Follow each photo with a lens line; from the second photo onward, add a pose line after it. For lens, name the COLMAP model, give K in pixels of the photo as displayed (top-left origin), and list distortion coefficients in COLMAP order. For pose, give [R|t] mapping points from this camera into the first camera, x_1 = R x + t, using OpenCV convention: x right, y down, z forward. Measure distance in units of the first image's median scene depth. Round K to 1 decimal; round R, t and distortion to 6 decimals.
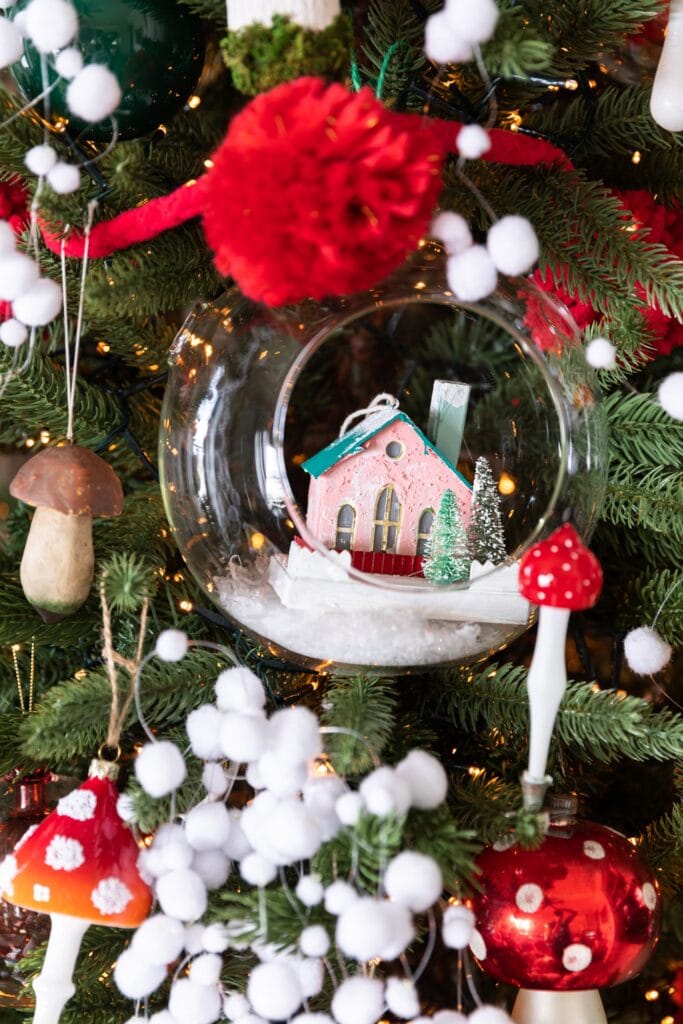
lens RADIAL K [[1925.3, 0, 341.5], [0, 1925.3, 512.0], [0, 0, 1]] dist [0.015860, -0.029617]
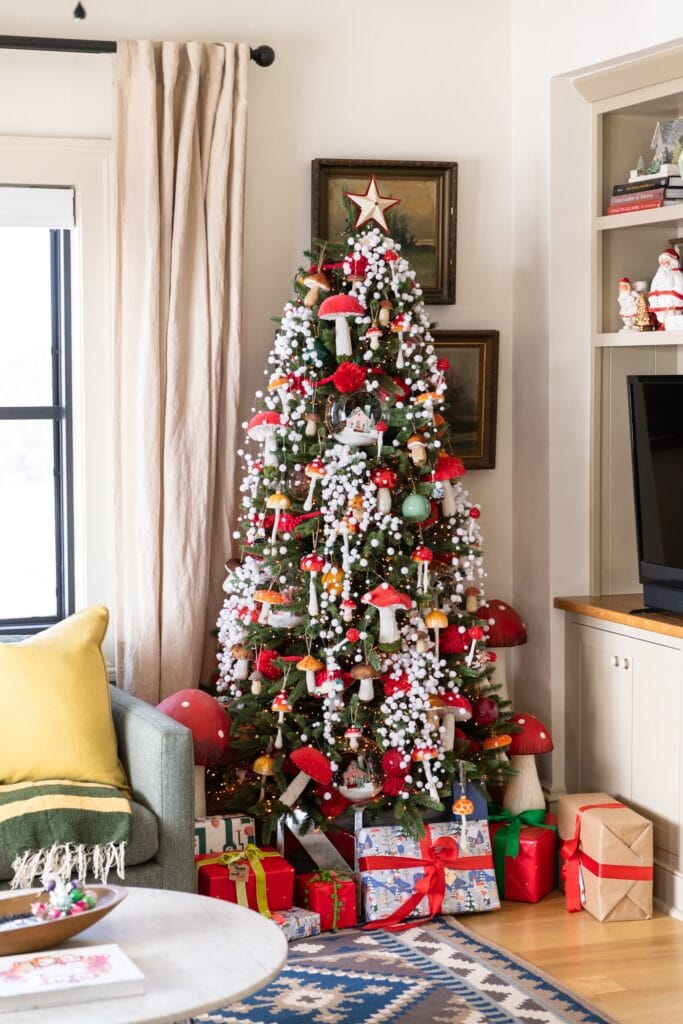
lens RADIAL K [[1925.3, 0, 341.5], [0, 1925.3, 512.0], [0, 0, 1]] dist [0.015860, -0.029617]
pose [[0.999670, 0.001692, 0.025620, -0.228289], [0.000976, 0.994601, -0.103766, 1.107155], [-0.025658, 0.103757, 0.994272, -6.244996]]
